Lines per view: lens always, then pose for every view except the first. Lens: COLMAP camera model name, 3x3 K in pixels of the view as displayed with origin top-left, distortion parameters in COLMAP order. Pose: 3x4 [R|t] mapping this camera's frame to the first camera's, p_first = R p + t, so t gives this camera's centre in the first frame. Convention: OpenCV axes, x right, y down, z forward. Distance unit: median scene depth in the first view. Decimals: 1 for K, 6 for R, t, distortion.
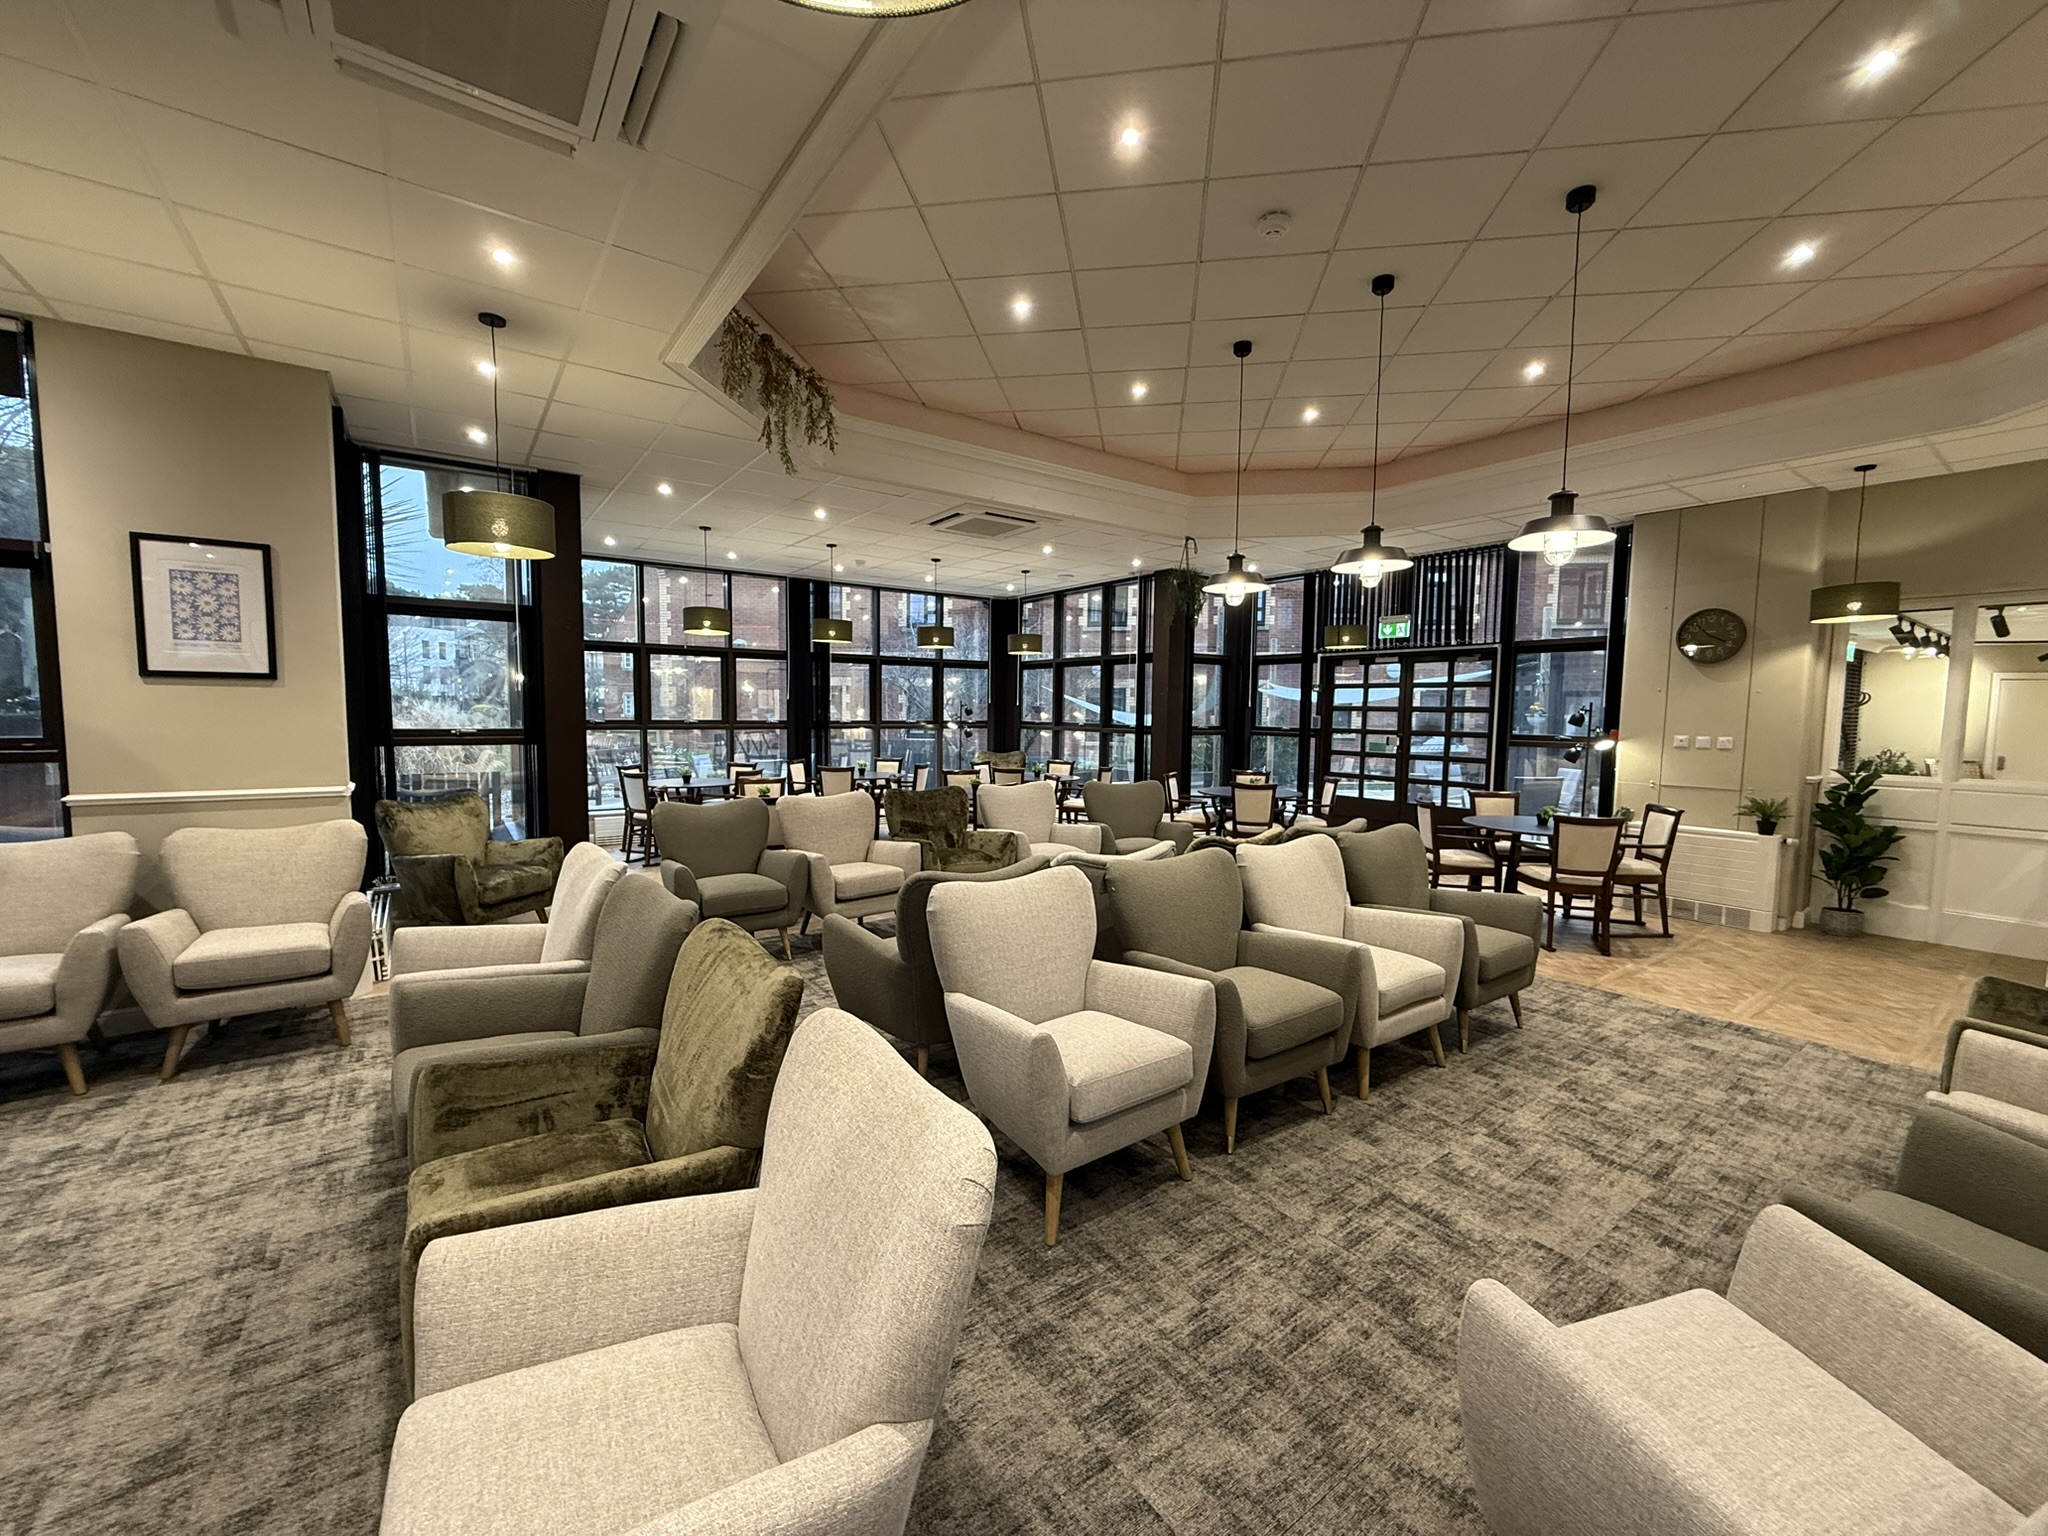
lens RADIAL K [[812.8, 0, 1020.2], [0, 812.8, 768.9], [0, 0, 1]] dist [-0.000232, -0.000204]
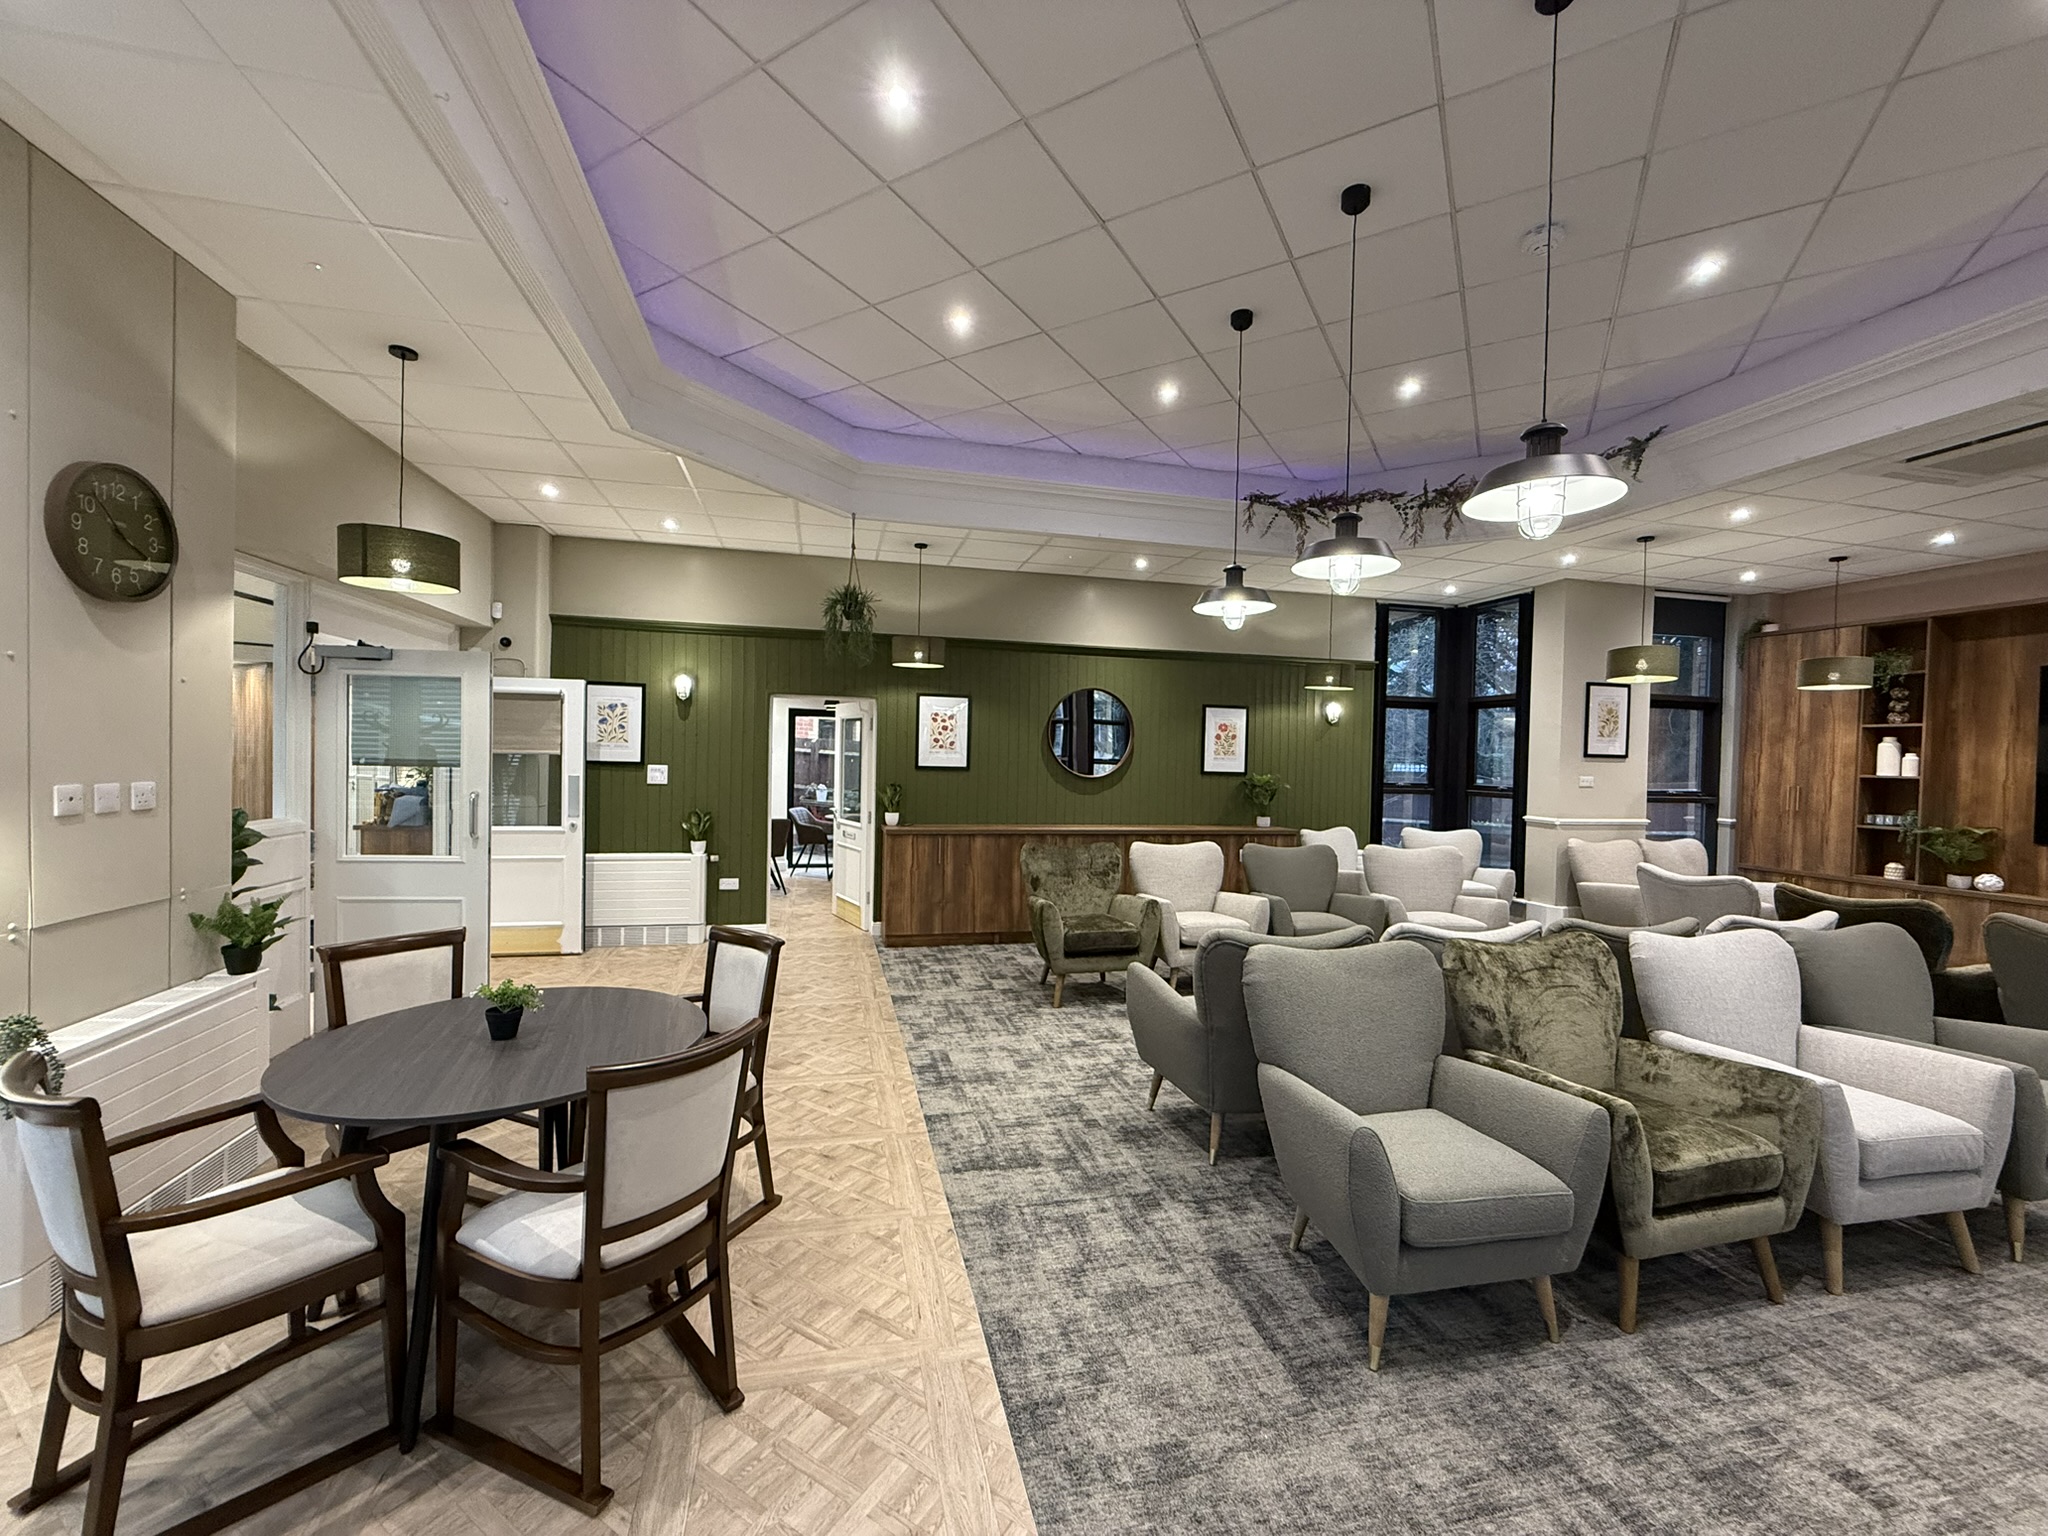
lens RADIAL K [[812.8, 0, 1018.1], [0, 812.8, 767.0], [0, 0, 1]] dist [-0.000232, -0.000204]
pose [[-0.925601, -0.038645, 0.376522, 0.325914], [-0.006337, 0.996217, 0.086670, -0.100106], [-0.378447, 0.077835, -0.922345, 1.405265]]
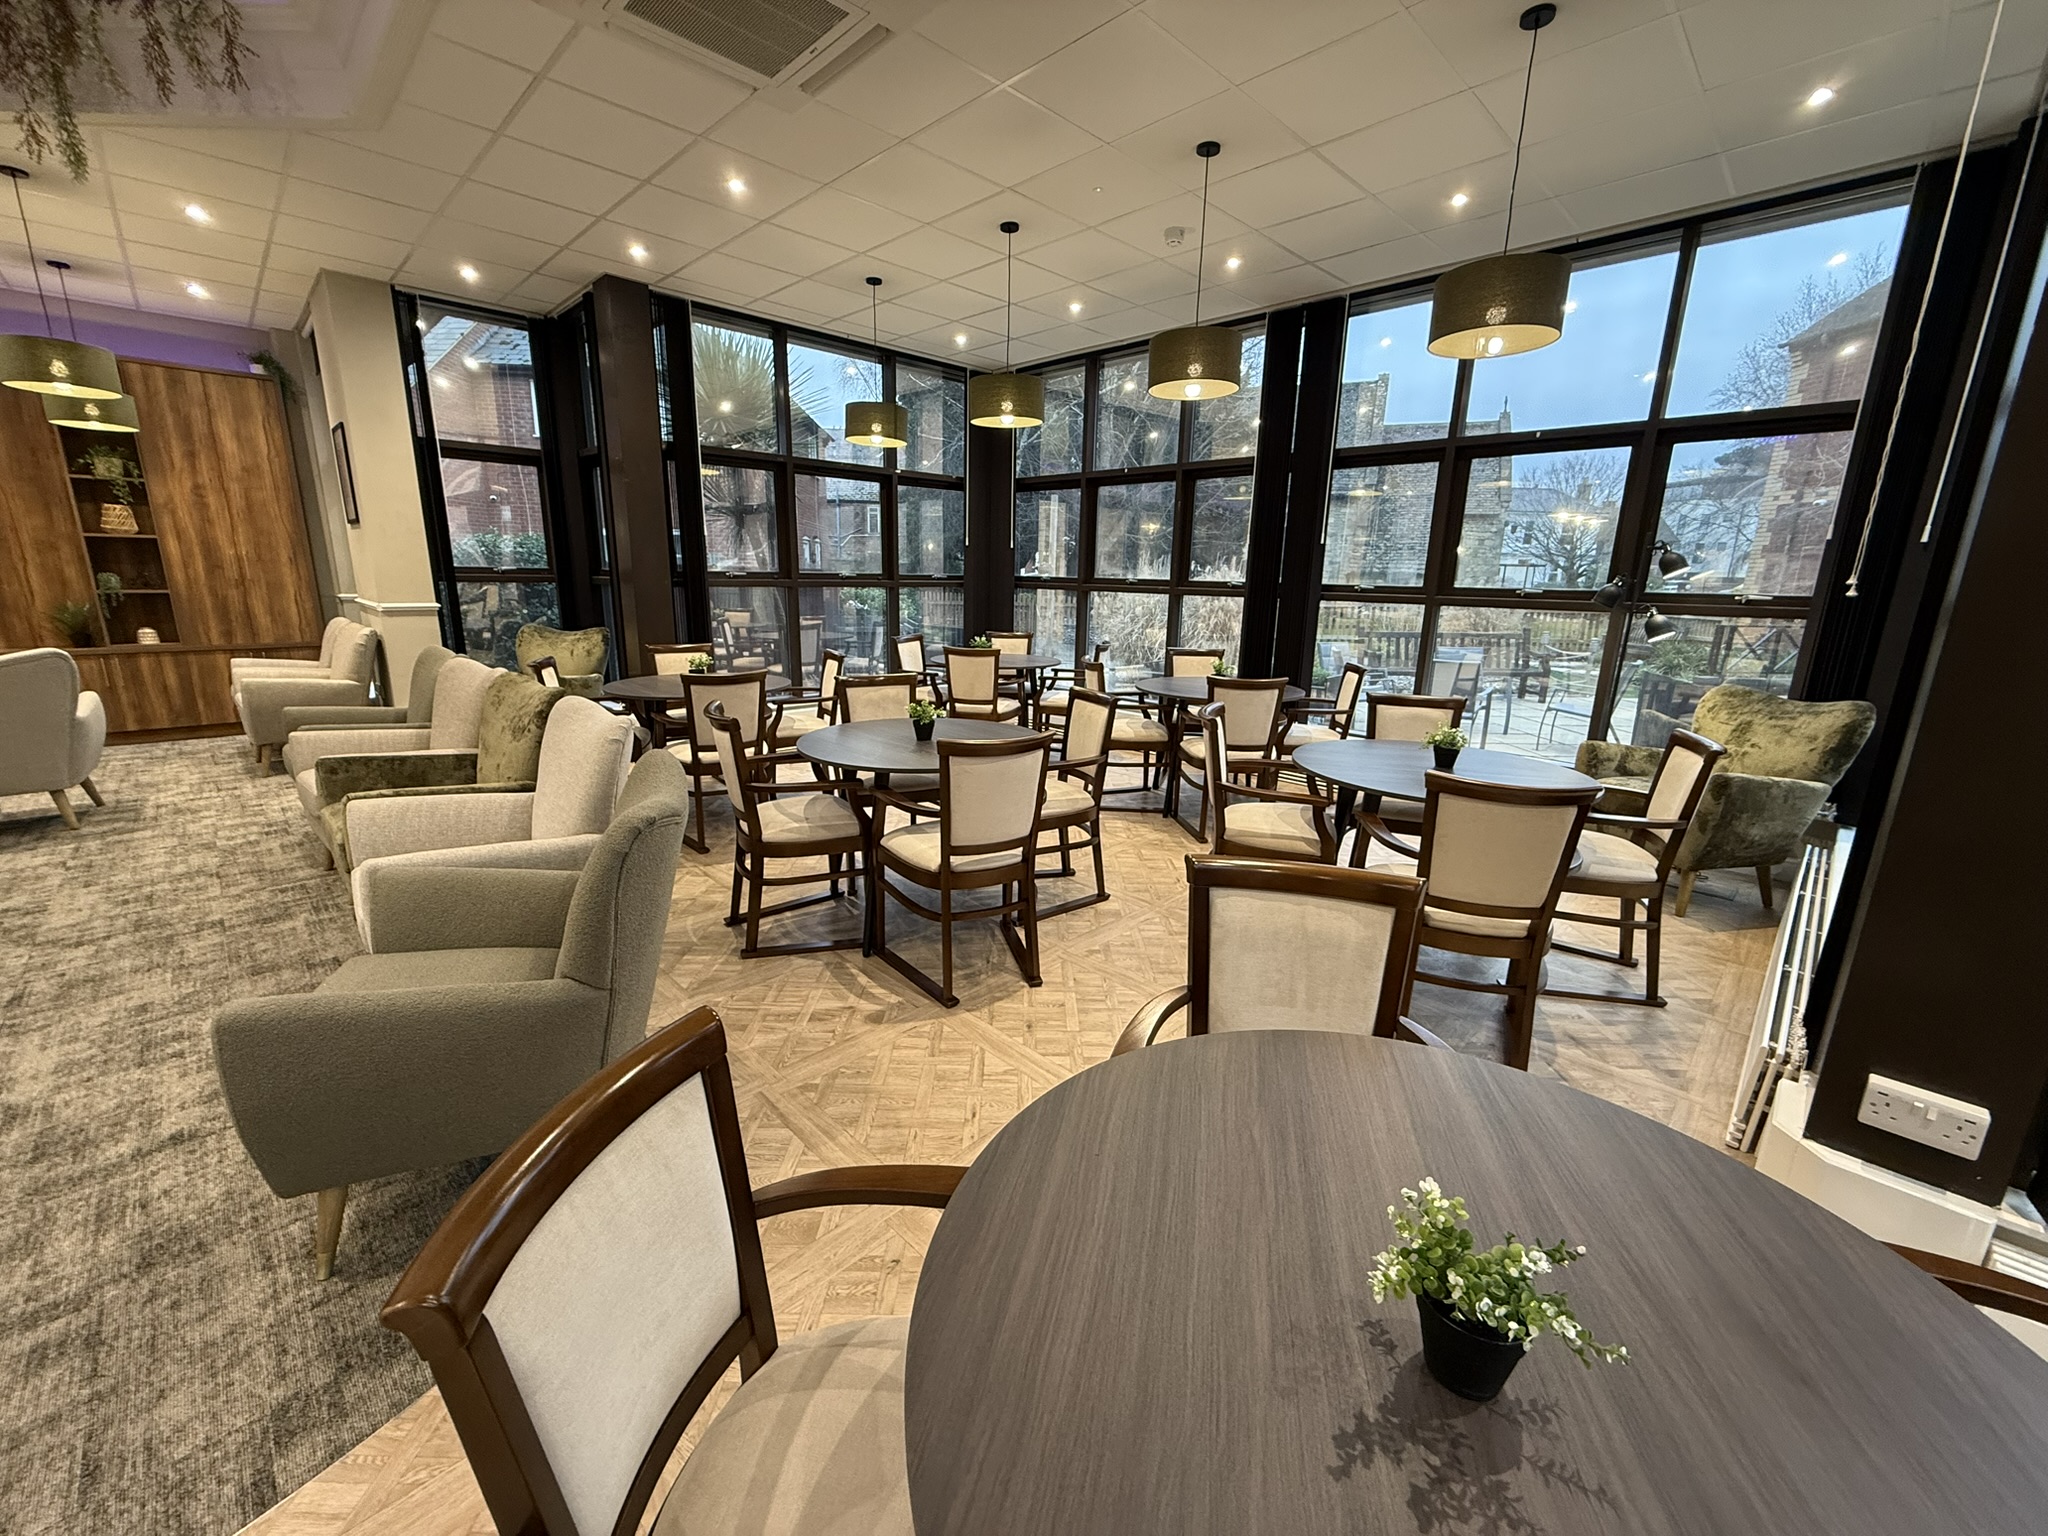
lens RADIAL K [[812.8, 0, 1016.4], [0, 812.8, 768.7], [0, 0, 1]] dist [-0.000232, -0.000204]
pose [[0.152107, 0.223998, -0.962647, 0.531416], [-0.091010, 0.973016, 0.212030, -0.073118], [0.984165, 0.055359, 0.168388, 1.427113]]
